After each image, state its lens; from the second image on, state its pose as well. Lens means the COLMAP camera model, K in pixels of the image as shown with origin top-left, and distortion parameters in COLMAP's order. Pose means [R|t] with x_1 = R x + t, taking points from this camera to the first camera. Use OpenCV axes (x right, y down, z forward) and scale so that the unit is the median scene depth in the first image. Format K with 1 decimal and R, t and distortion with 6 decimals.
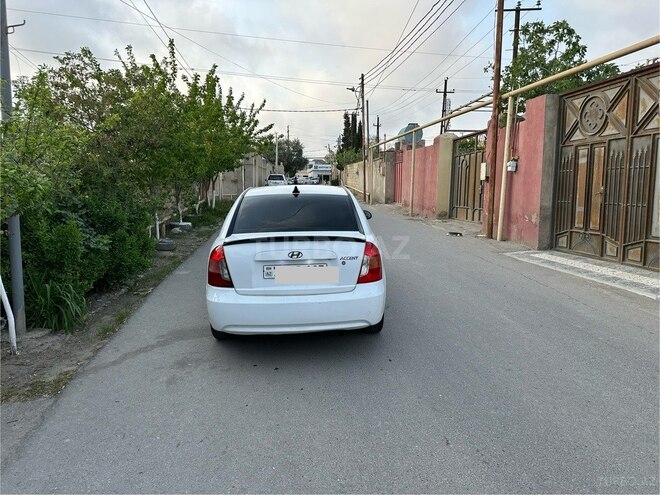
lens RADIAL K [[458.9, 0, 331.8], [0, 458.9, 243.8], [0, 0, 1]] dist [0.047438, -0.056821]
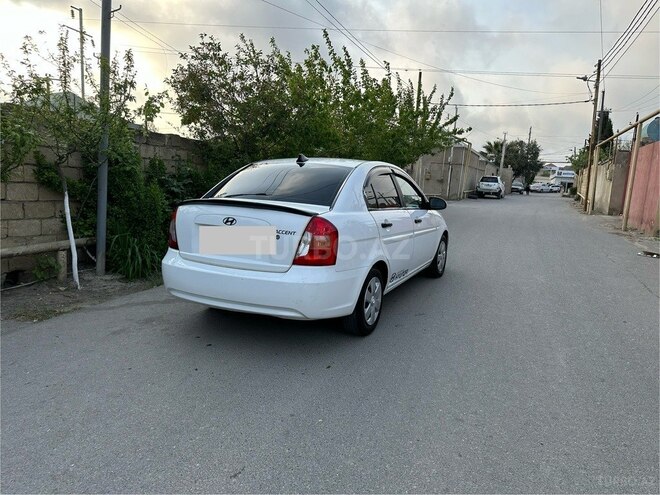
lens RADIAL K [[458.9, 0, 334.2], [0, 458.9, 244.9], [0, 0, 1]] dist [0.047438, -0.056821]
pose [[0.875209, 0.118204, -0.469081, 0.269507], [-0.120932, 0.992360, 0.024431, 0.012064], [0.468385, 0.035345, 0.882817, 0.161284]]
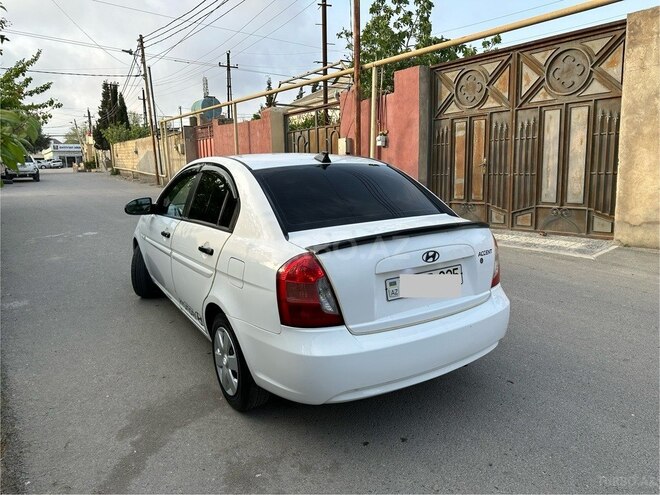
lens RADIAL K [[458.9, 0, 332.9], [0, 458.9, 247.9], [0, 0, 1]] dist [0.047438, -0.056821]
pose [[0.874228, -0.102976, 0.474469, -0.256199], [0.080855, 0.994481, 0.066858, -0.020848], [-0.478735, -0.020086, 0.877730, 0.265764]]
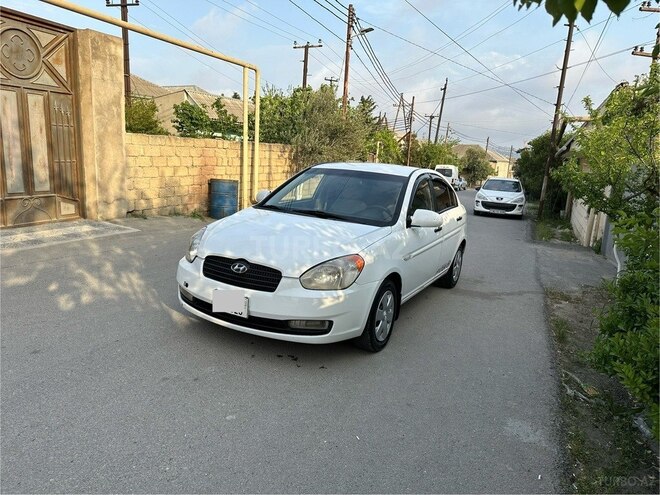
lens RADIAL K [[458.9, 0, 337.7], [0, 458.9, 252.1], [0, 0, 1]] dist [0.047438, -0.056821]
pose [[-0.855470, -0.153734, 0.494507, -0.379774], [0.005569, 0.952132, 0.305637, -0.184030], [-0.517822, 0.264218, -0.813664, 1.406888]]
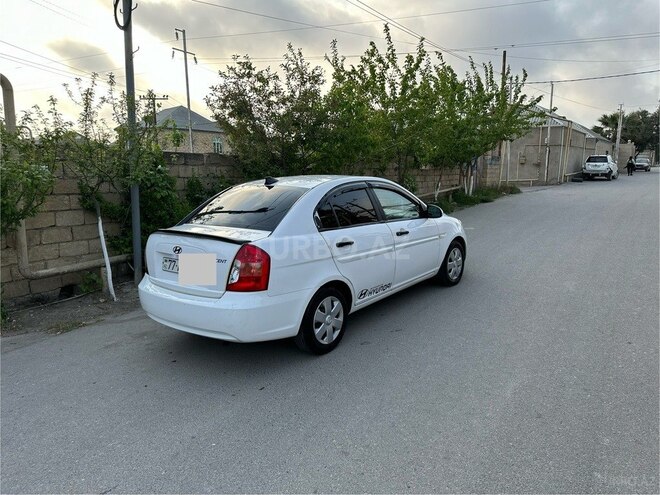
lens RADIAL K [[458.9, 0, 329.3], [0, 458.9, 244.3], [0, 0, 1]] dist [0.047438, -0.056821]
pose [[0.744824, 0.102430, -0.659352, 0.412699], [-0.078614, 0.994736, 0.065727, -0.039667], [0.662614, 0.002879, 0.748956, 0.251278]]
